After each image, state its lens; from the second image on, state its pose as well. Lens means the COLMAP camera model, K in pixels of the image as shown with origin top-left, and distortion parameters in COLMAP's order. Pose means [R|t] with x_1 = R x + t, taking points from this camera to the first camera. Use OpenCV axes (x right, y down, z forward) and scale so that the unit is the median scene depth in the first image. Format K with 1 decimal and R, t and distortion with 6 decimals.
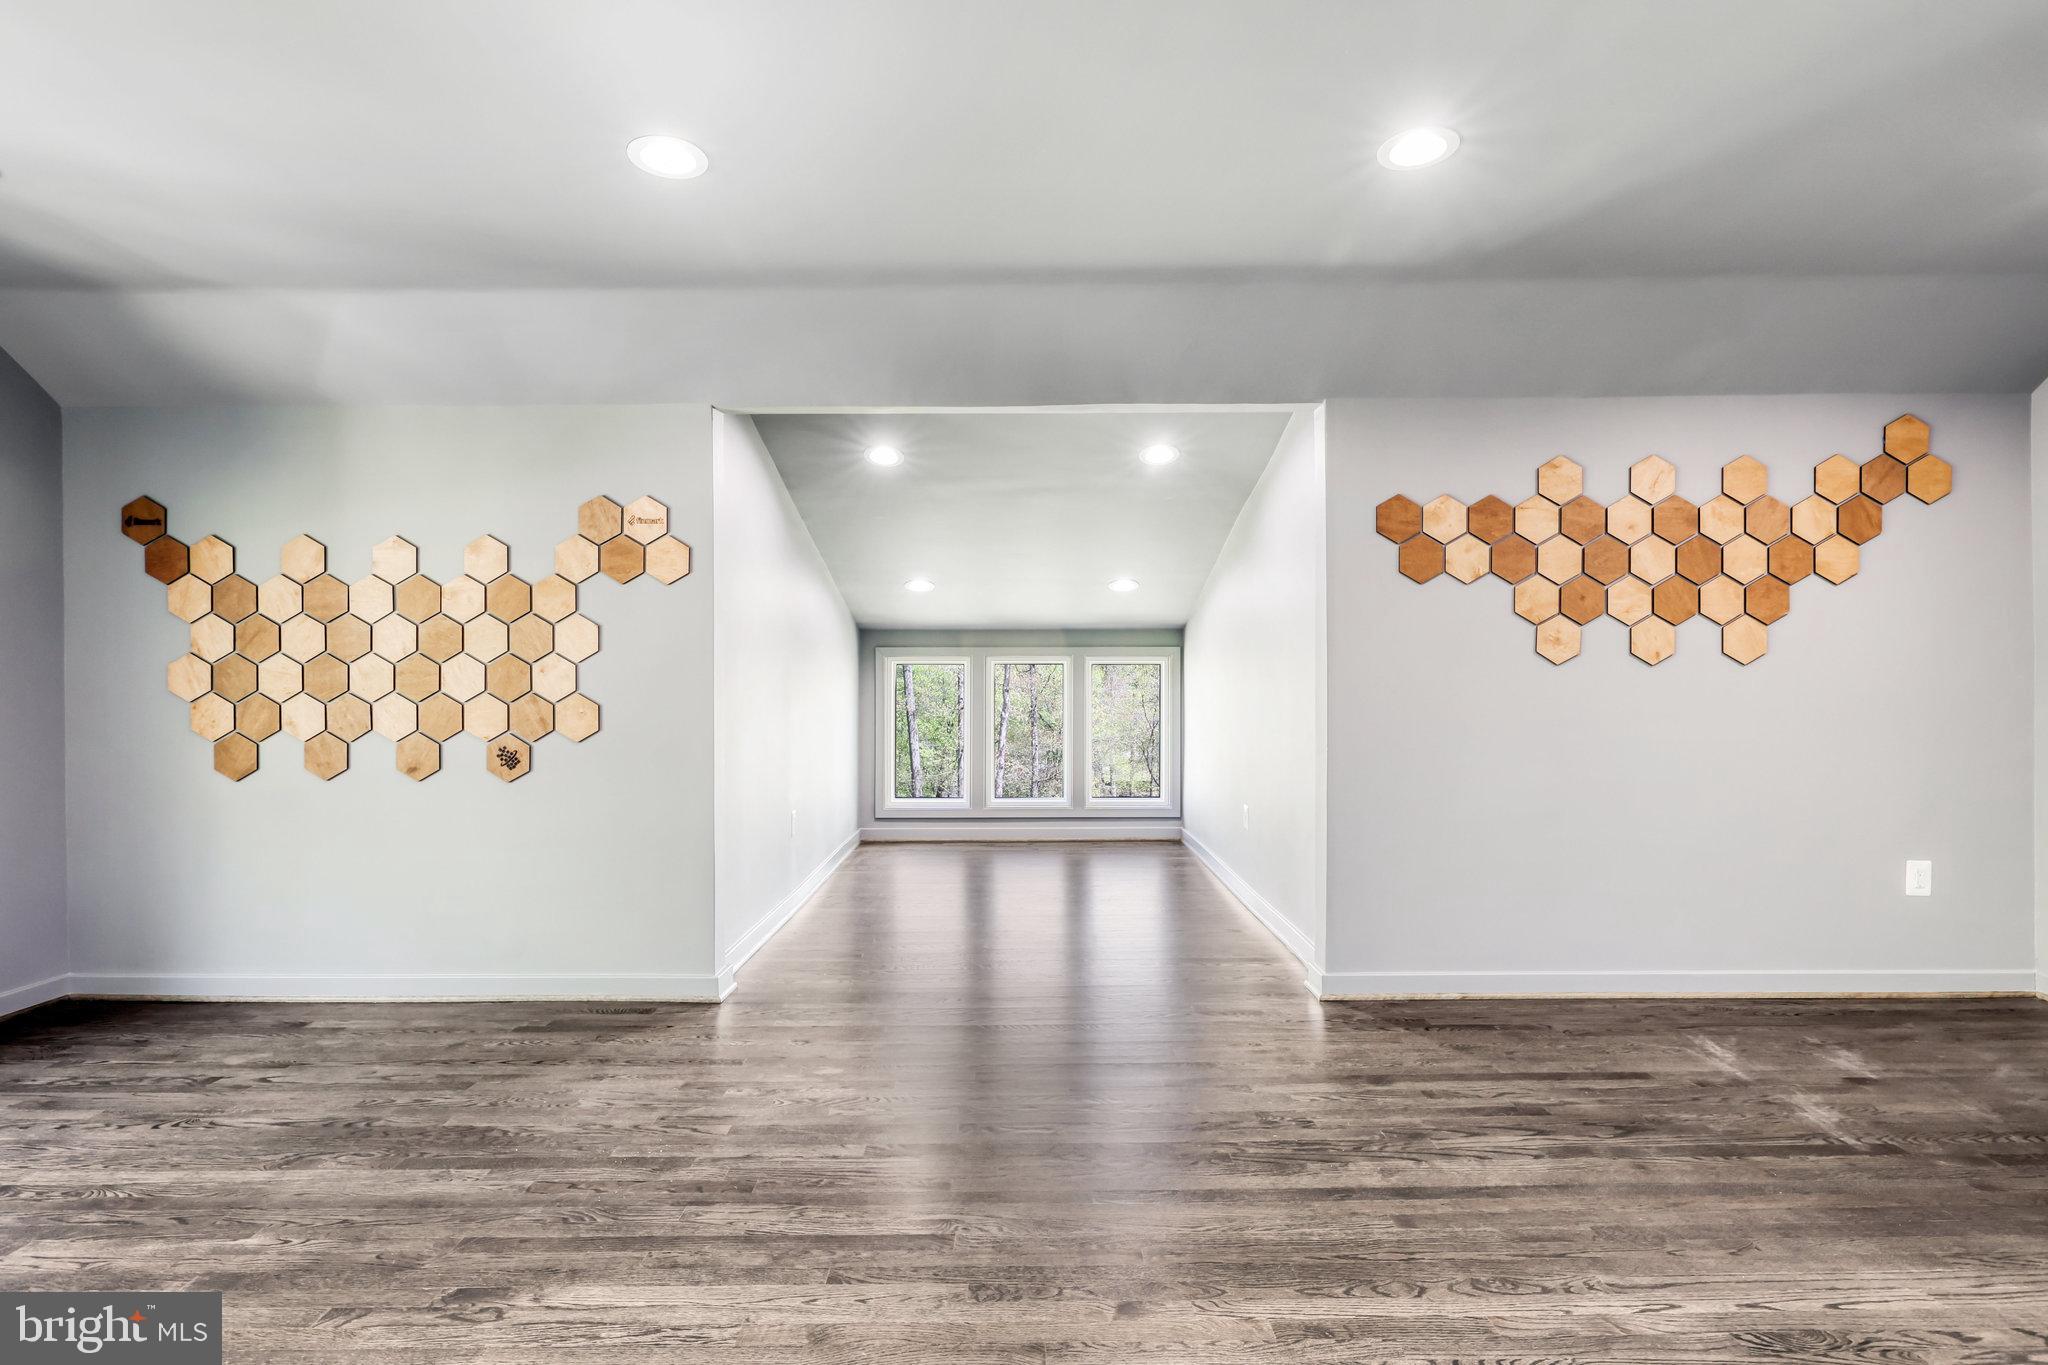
lens RADIAL K [[992.5, 0, 1022.8], [0, 992.5, 680.4], [0, 0, 1]] dist [0.000245, 0.000405]
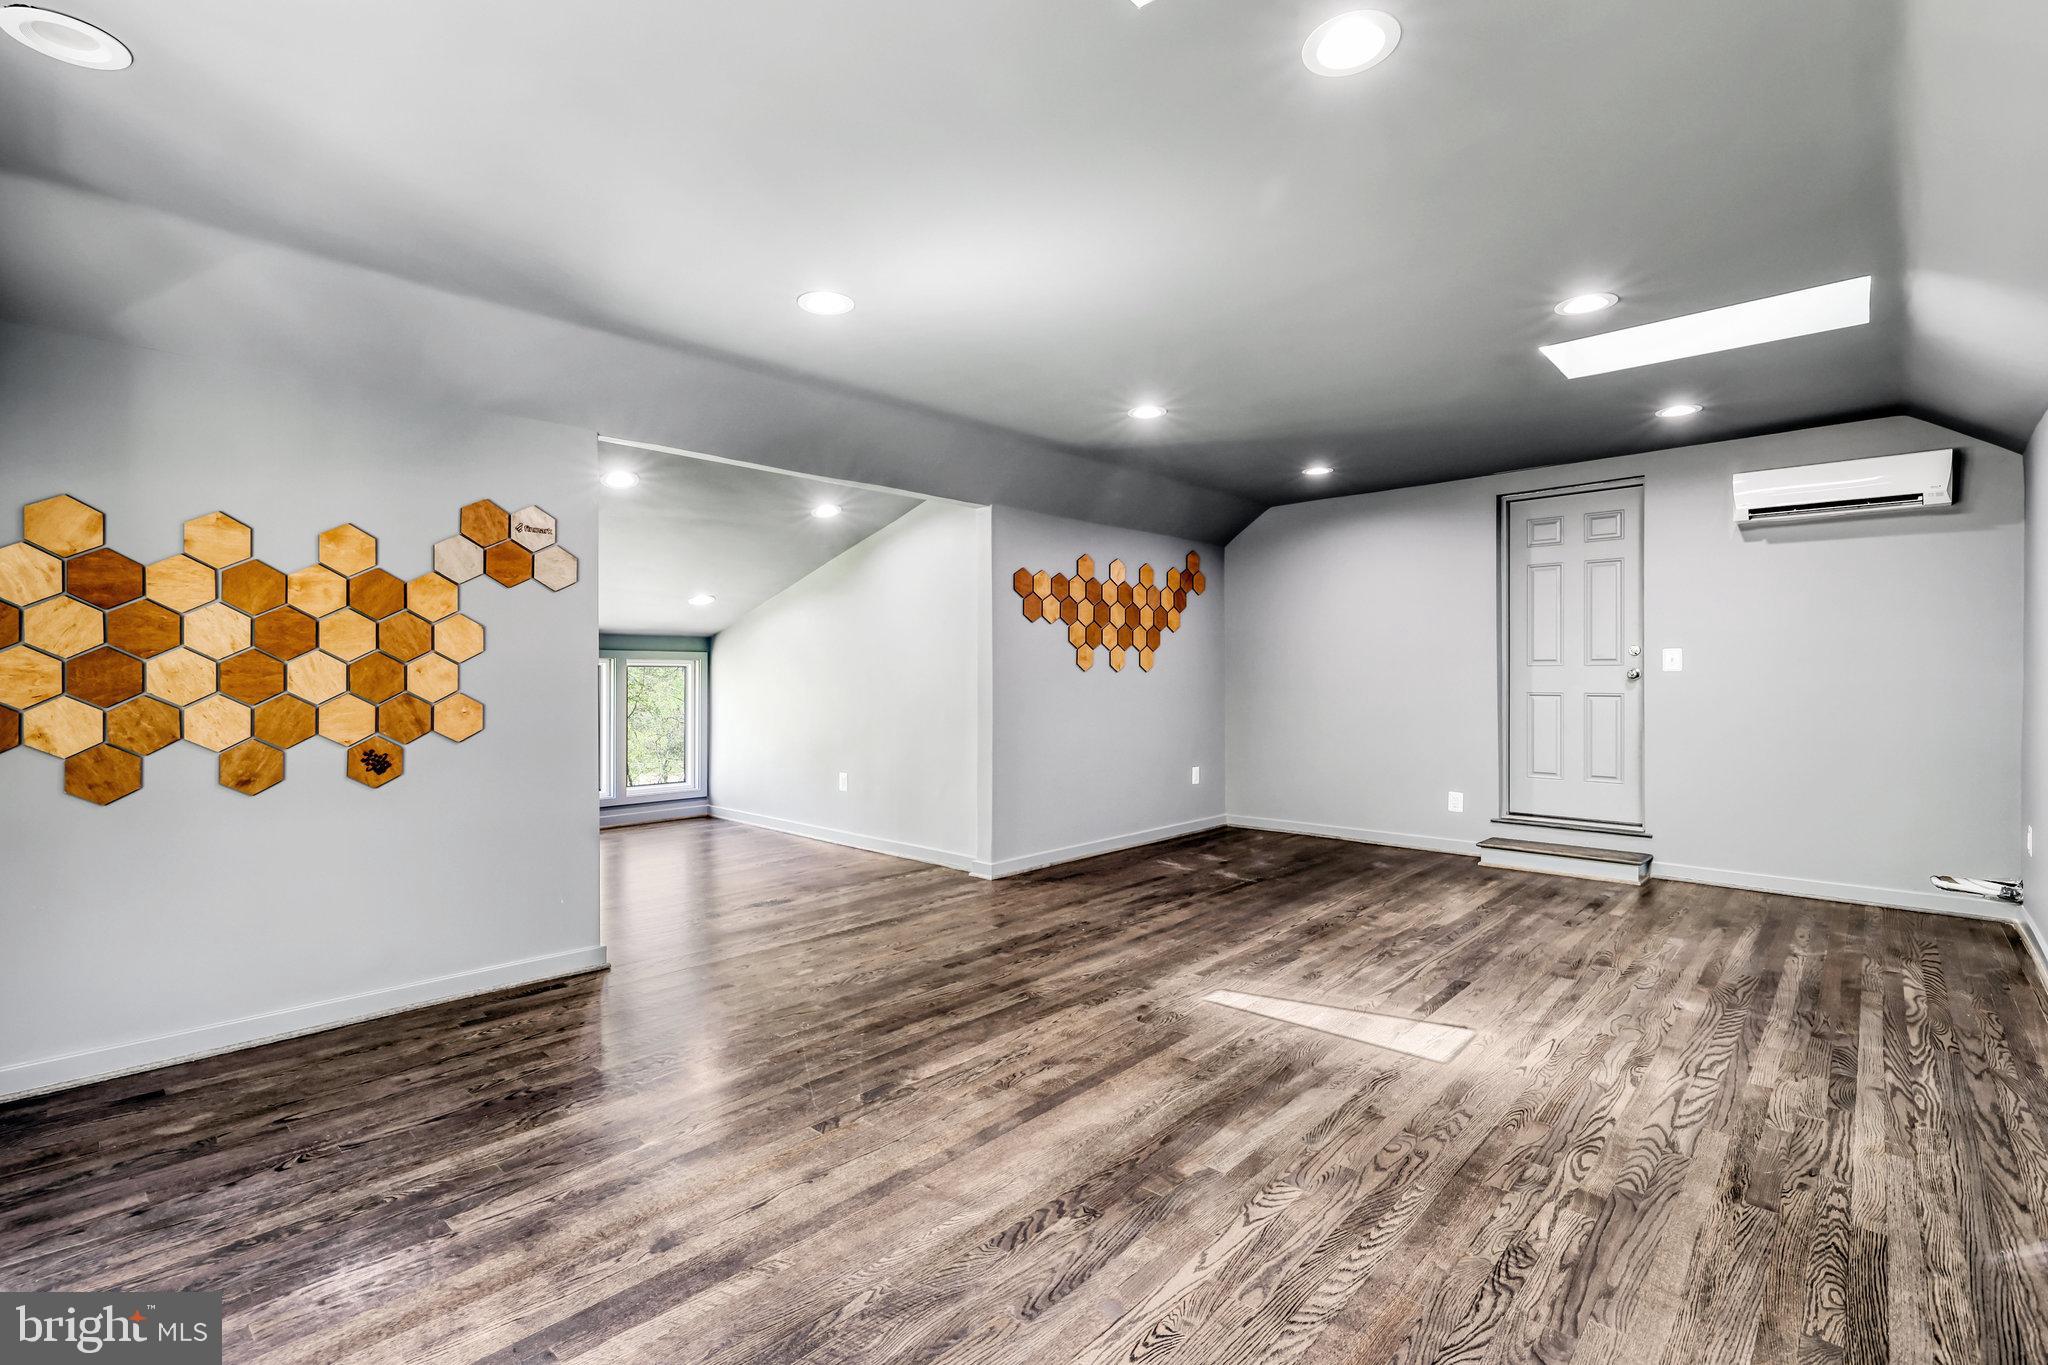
lens RADIAL K [[927.2, 0, 1024.9], [0, 927.2, 679.9], [0, 0, 1]] dist [0.000925, 0.000253]
pose [[0.682778, -0.000491, 0.730626, -0.755895], [0.002163, 0.999997, -0.001349, 0.002377], [-0.730623, 0.002502, 0.682776, -0.059756]]
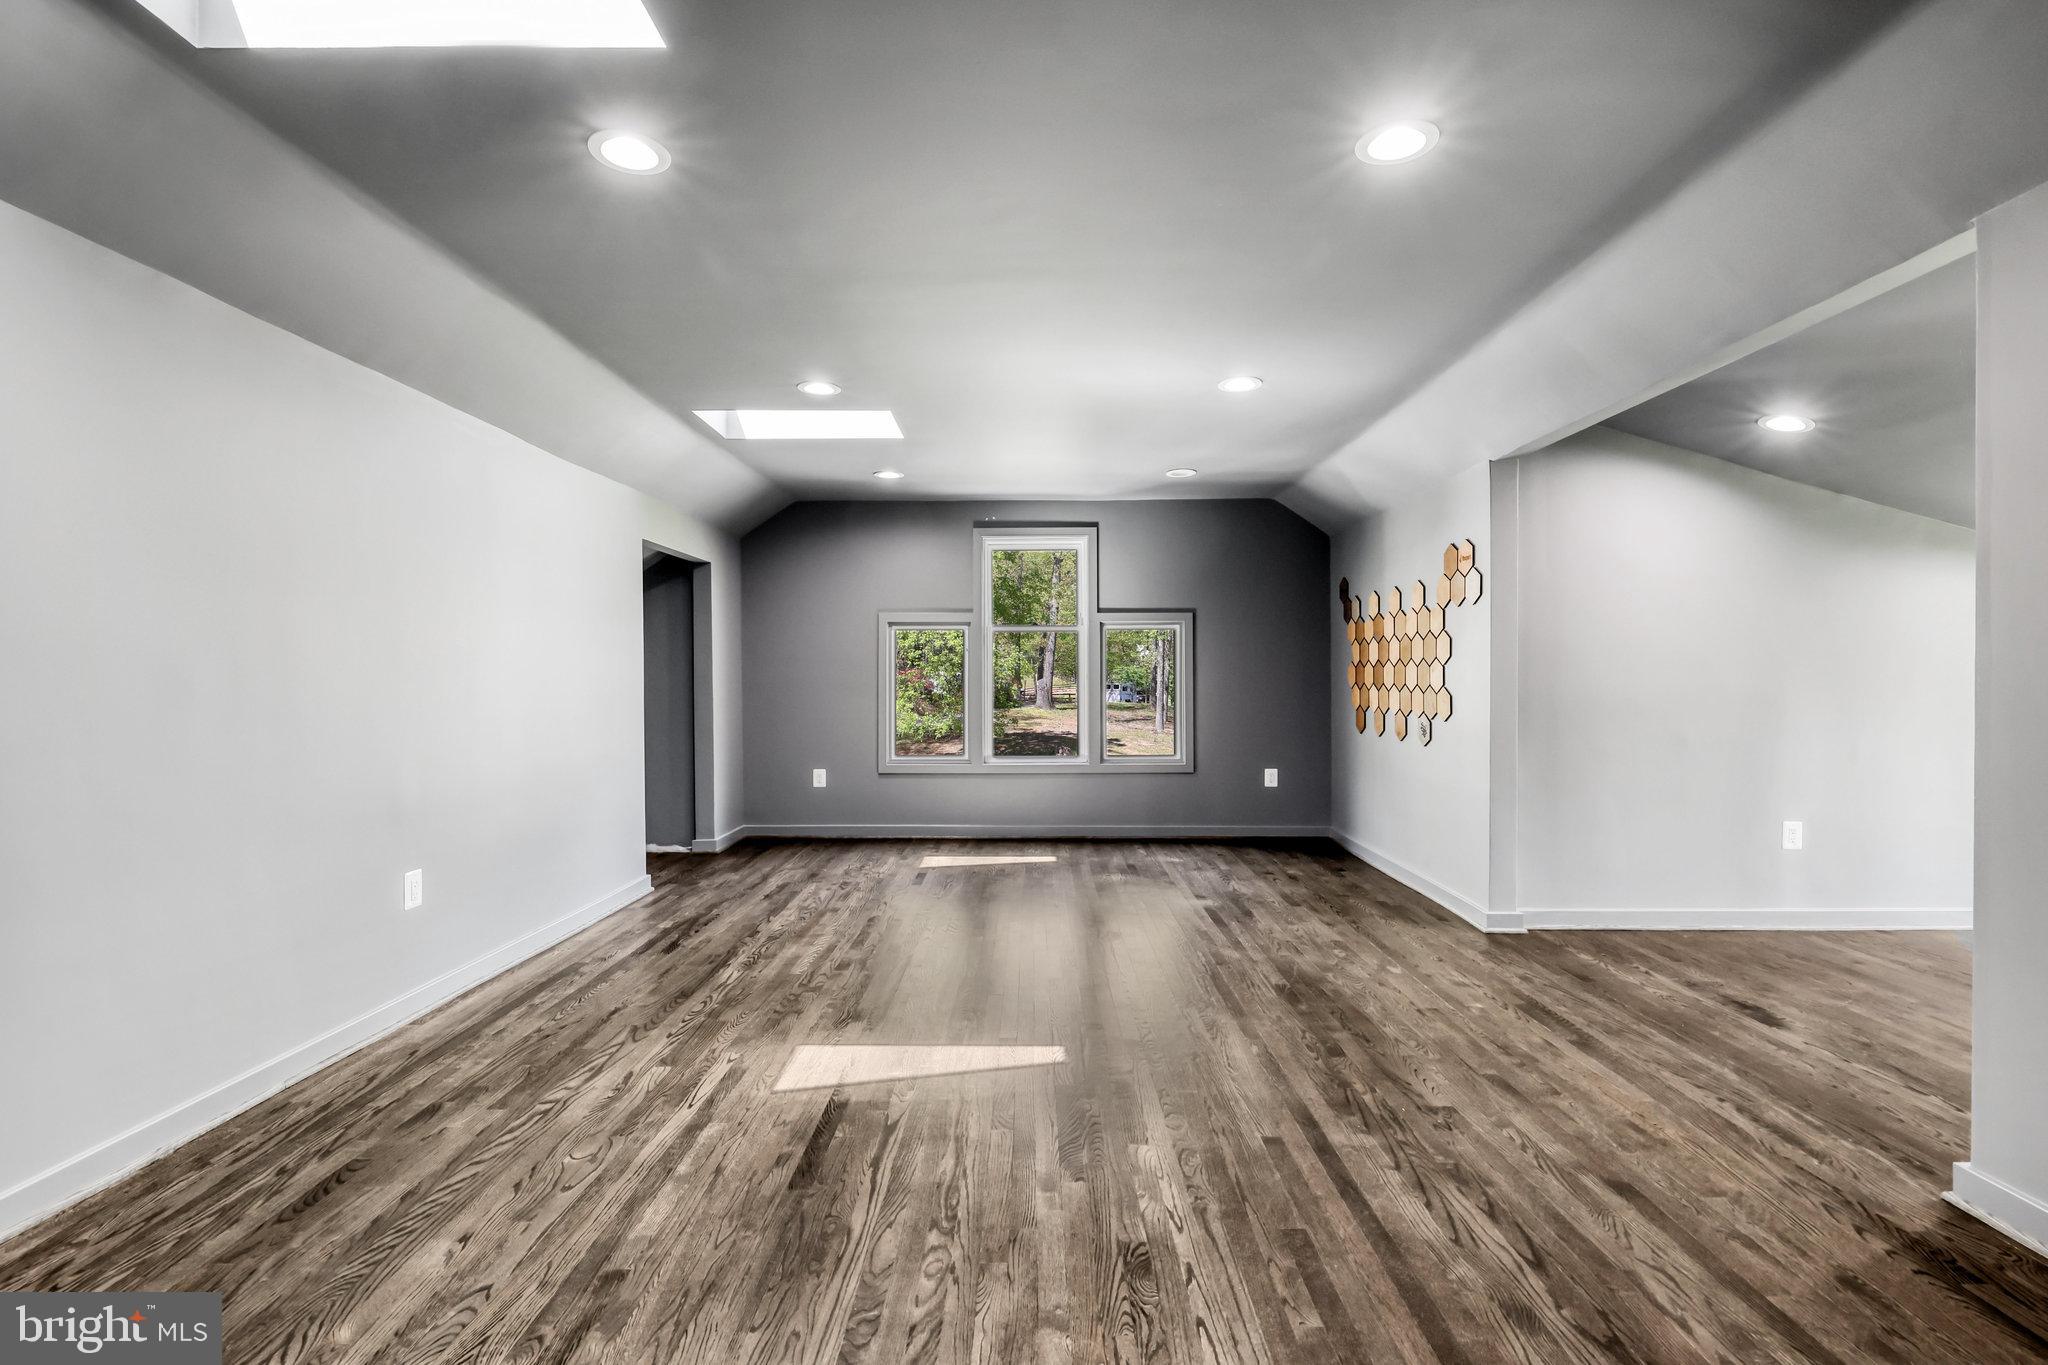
lens RADIAL K [[927.2, 0, 1022.5], [0, 927.2, 679.6], [0, 0, 1]] dist [0.000925, 0.000253]
pose [[-0.017872, 0.006869, -0.999817, 0.892010], [-0.001635, 0.999975, 0.006899, -0.005862], [0.999839, 0.001758, -0.017860, 0.432993]]
